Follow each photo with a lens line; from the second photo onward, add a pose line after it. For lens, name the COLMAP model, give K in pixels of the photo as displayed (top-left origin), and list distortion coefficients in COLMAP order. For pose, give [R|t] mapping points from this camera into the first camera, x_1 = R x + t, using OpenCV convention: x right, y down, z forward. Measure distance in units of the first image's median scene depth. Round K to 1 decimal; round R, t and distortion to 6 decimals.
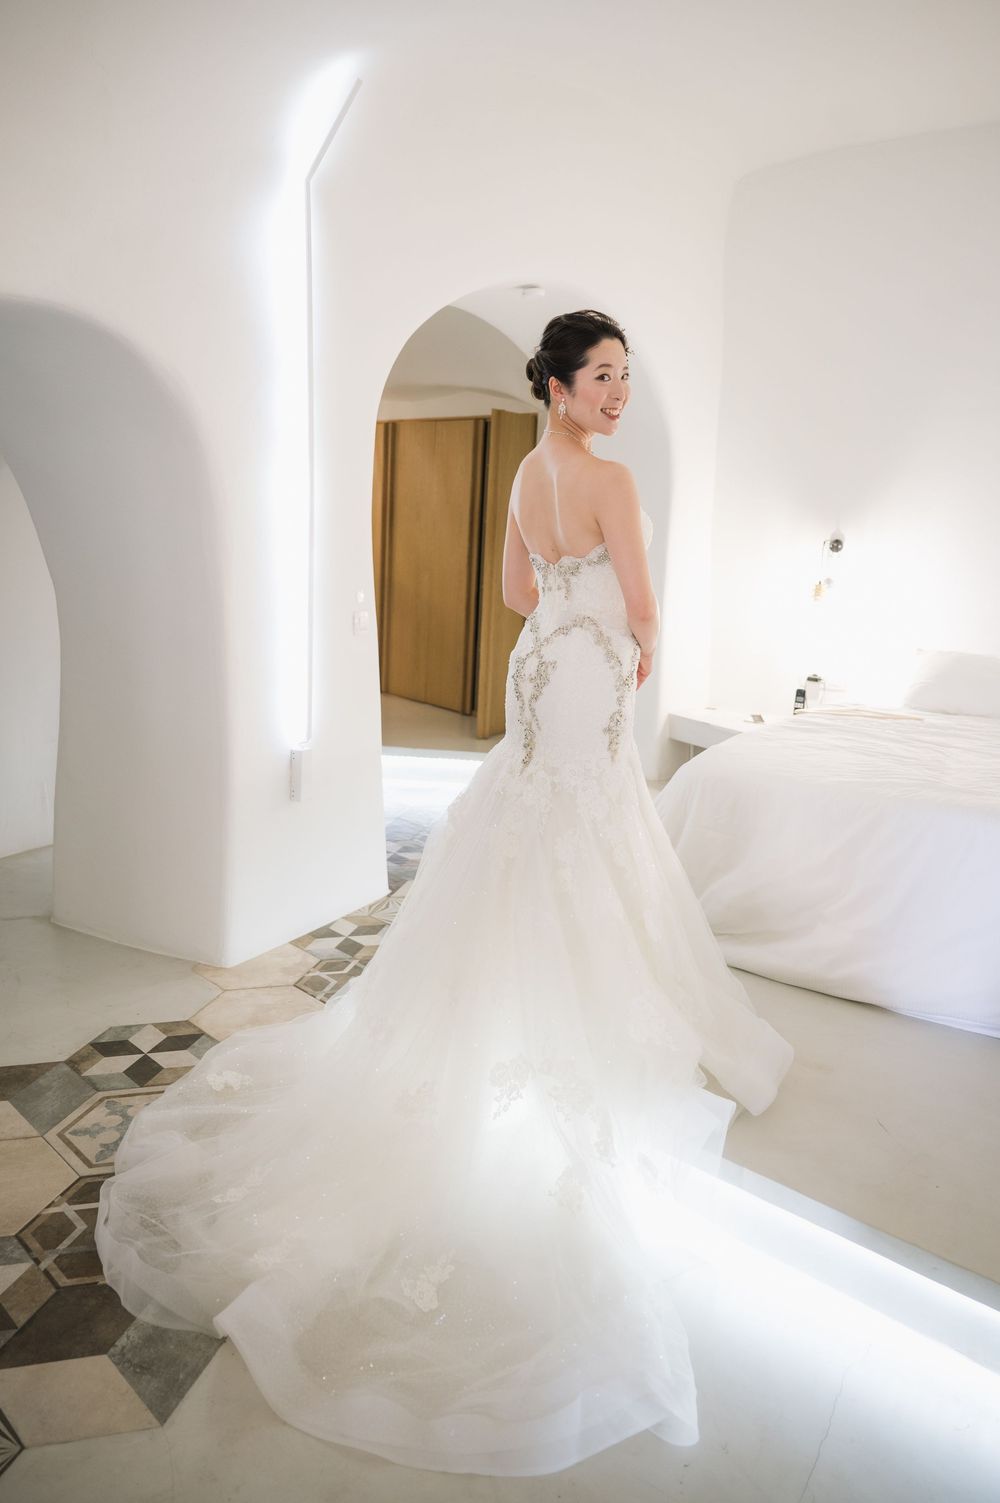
lens RADIAL K [[1087.4, 0, 500.2], [0, 1087.4, 721.0], [0, 0, 1]] dist [0.006360, 0.005270]
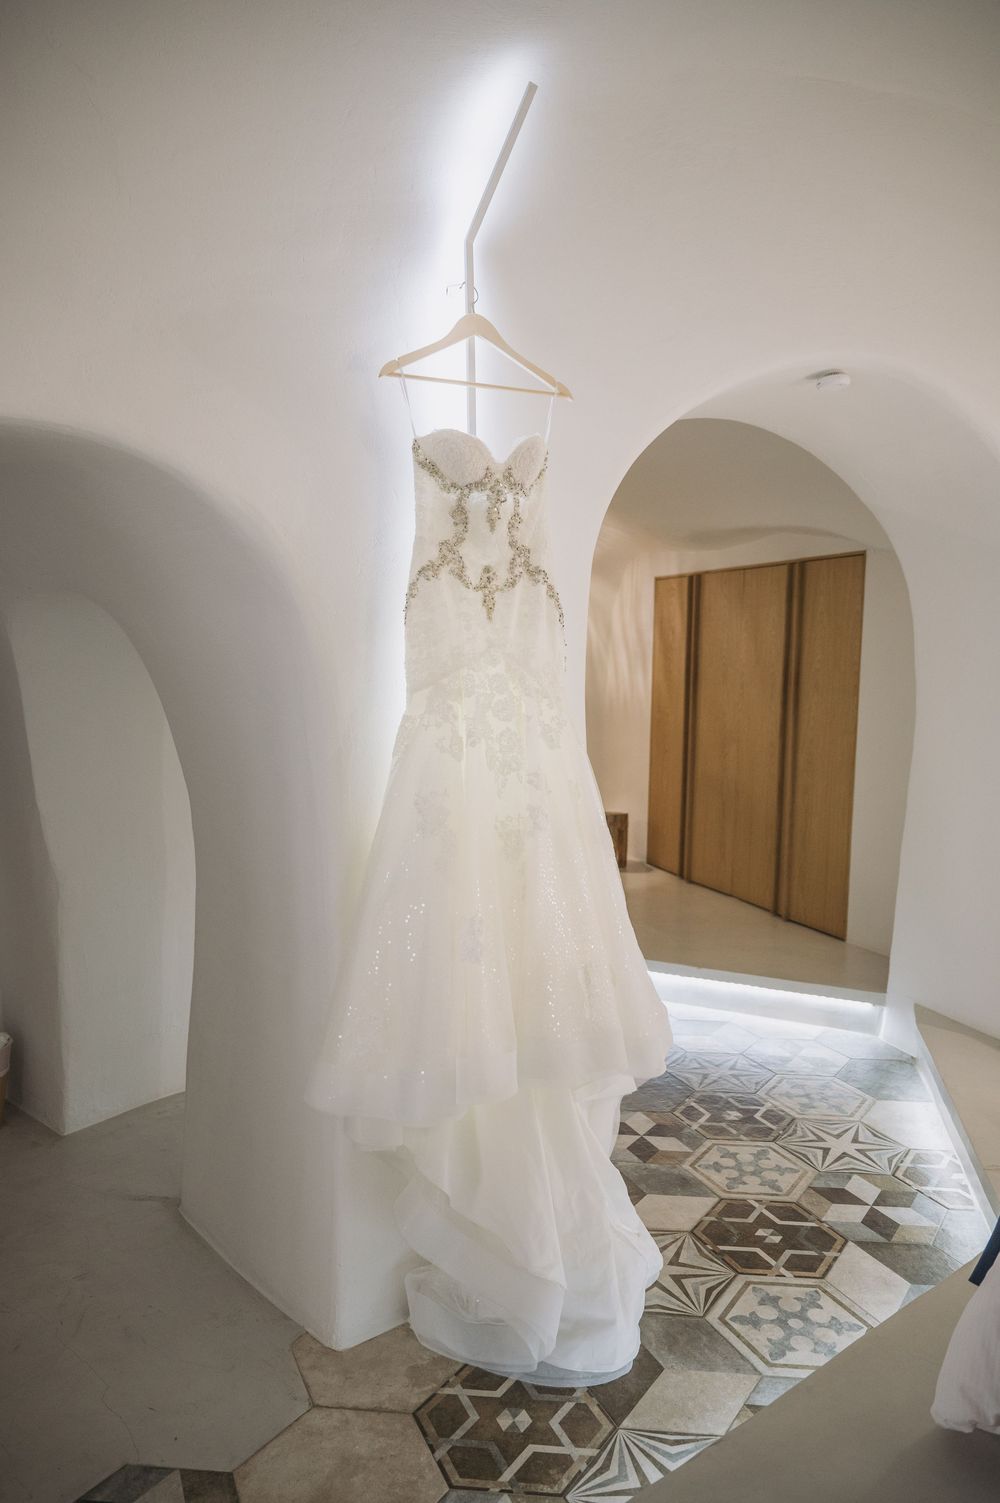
lens RADIAL K [[1017.4, 0, 500.0], [0, 1017.4, 751.5], [0, 0, 1]] dist [-0.000077, -0.001637]
pose [[0.940137, -0.000674, -0.340797, 0.076515], [-0.035249, 0.994442, -0.099205, -0.105728], [0.338970, 0.105279, 0.934888, 0.456658]]
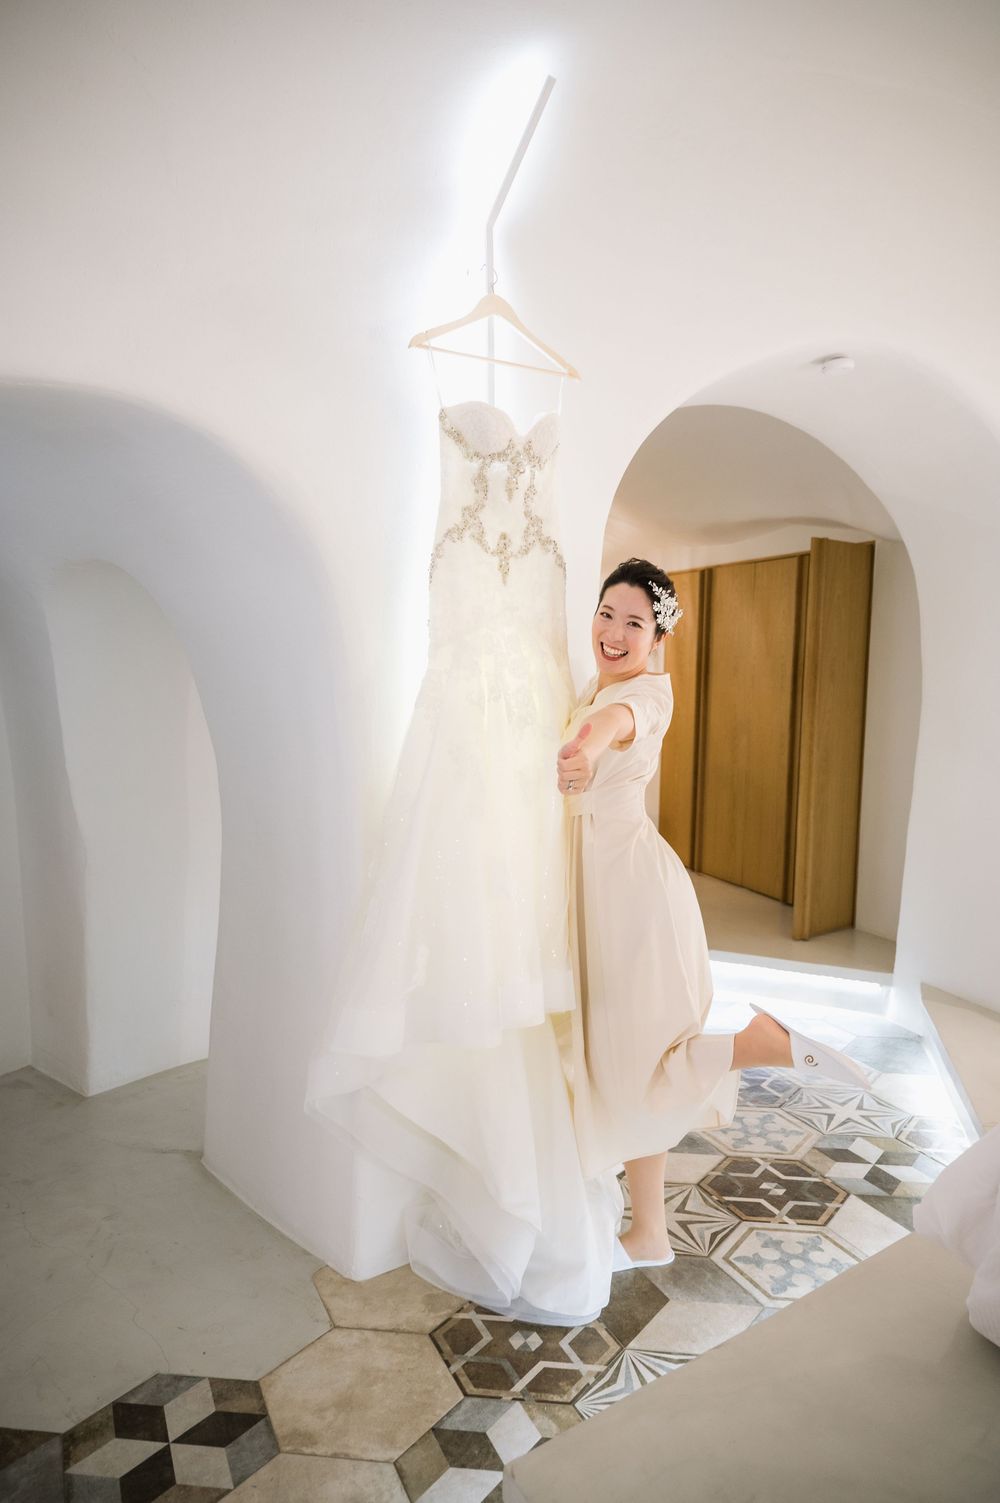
lens RADIAL K [[1031.7, 0, 500.0], [0, 1031.7, 751.5], [0, 0, 1]] dist [0.021581, -0.020212]
pose [[0.936423, 0.000425, -0.350873, 0.091375], [-0.042279, 0.992850, -0.111634, -0.057004], [0.348317, 0.119372, 0.929745, 0.411202]]
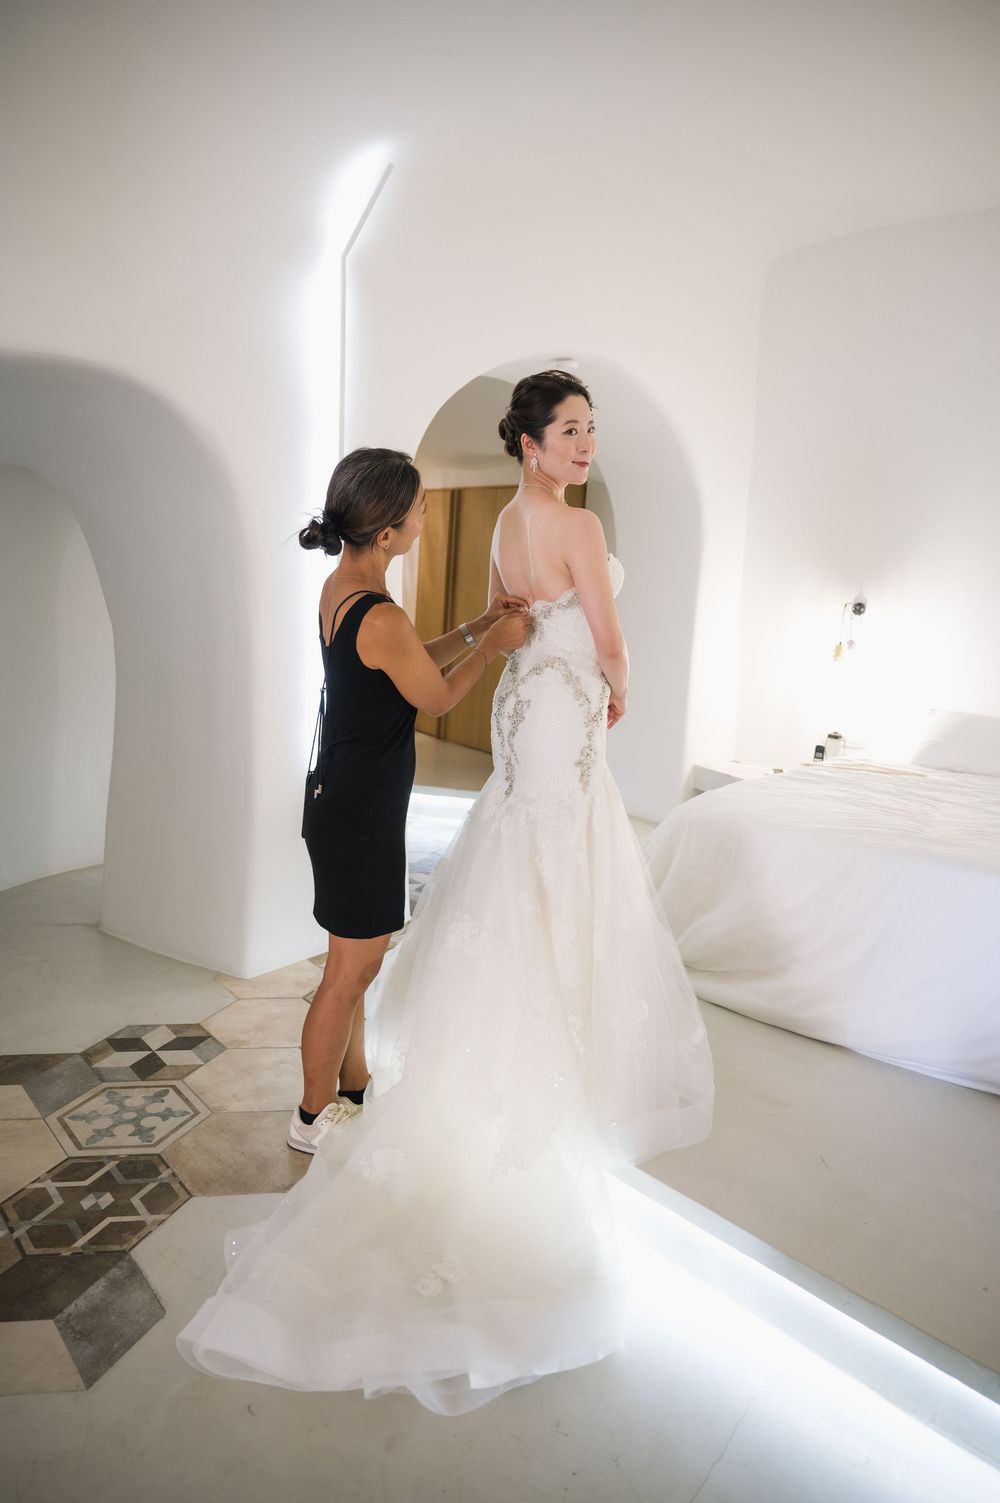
lens RADIAL K [[1013.5, 0, 500.0], [0, 1013.5, 751.5], [0, 0, 1]] dist [0.016151, -0.000301]
pose [[0.995666, 0.035782, -0.085843, 0.092411], [-0.037813, 0.999039, -0.022145, 0.016282], [0.084968, 0.025295, 0.996063, 0.012073]]
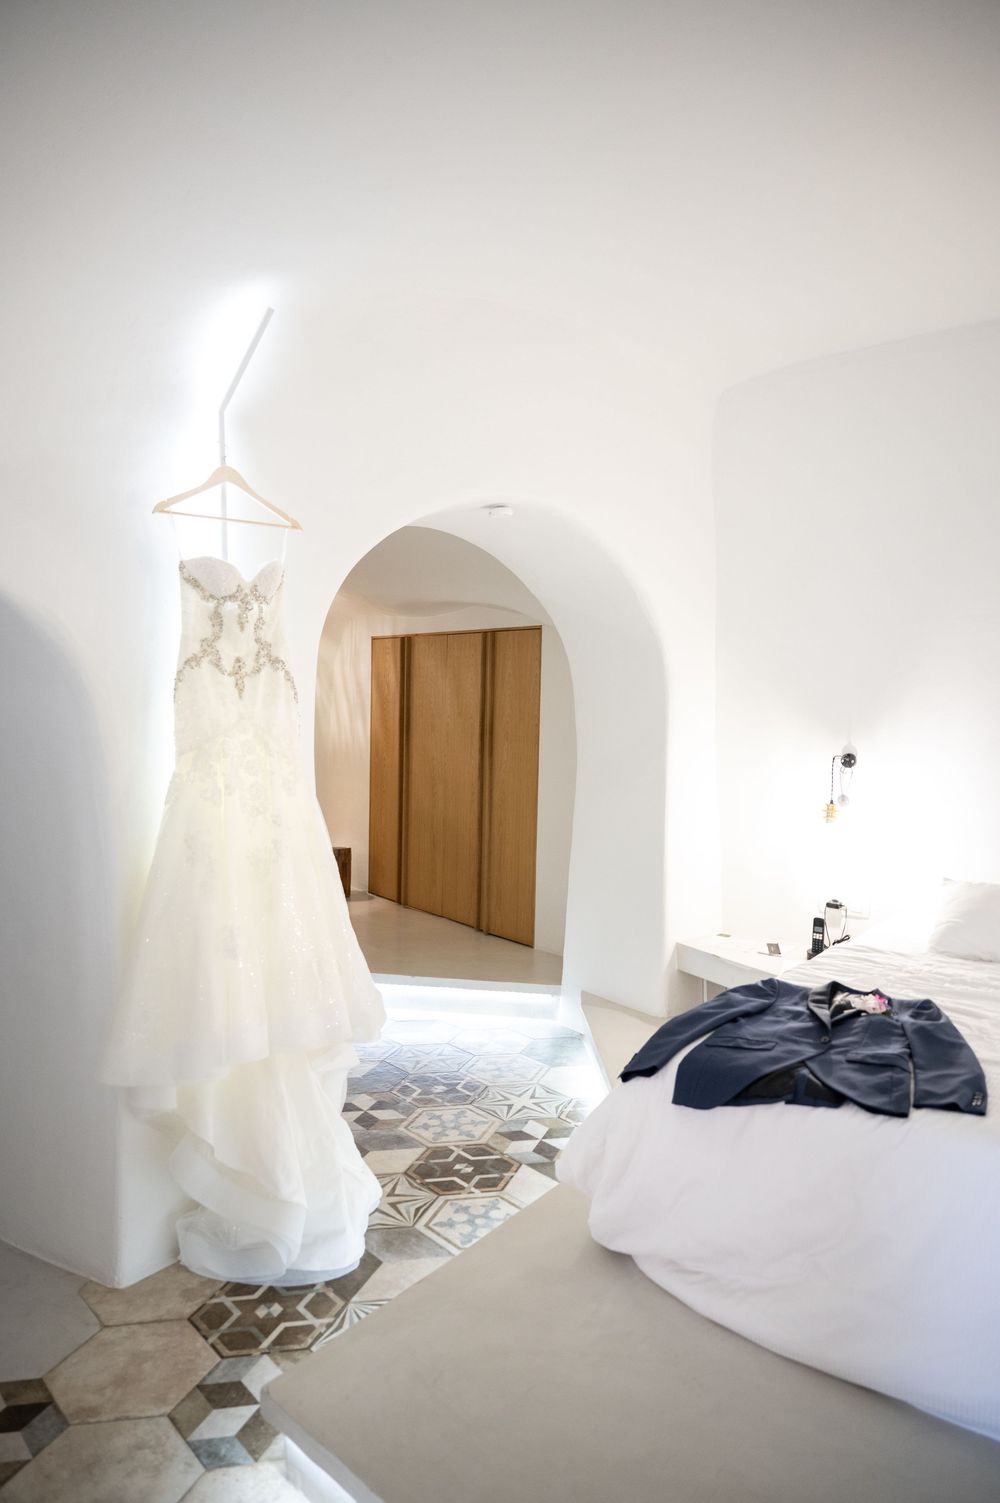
lens RADIAL K [[1017.4, 0, 500.0], [0, 1017.4, 751.5], [0, 0, 1]] dist [-0.000077, -0.001637]
pose [[0.996825, -0.022824, -0.076287, 0.134502], [0.012076, 0.990292, -0.138477, -0.087954], [0.078707, 0.137116, 0.987423, 0.210699]]
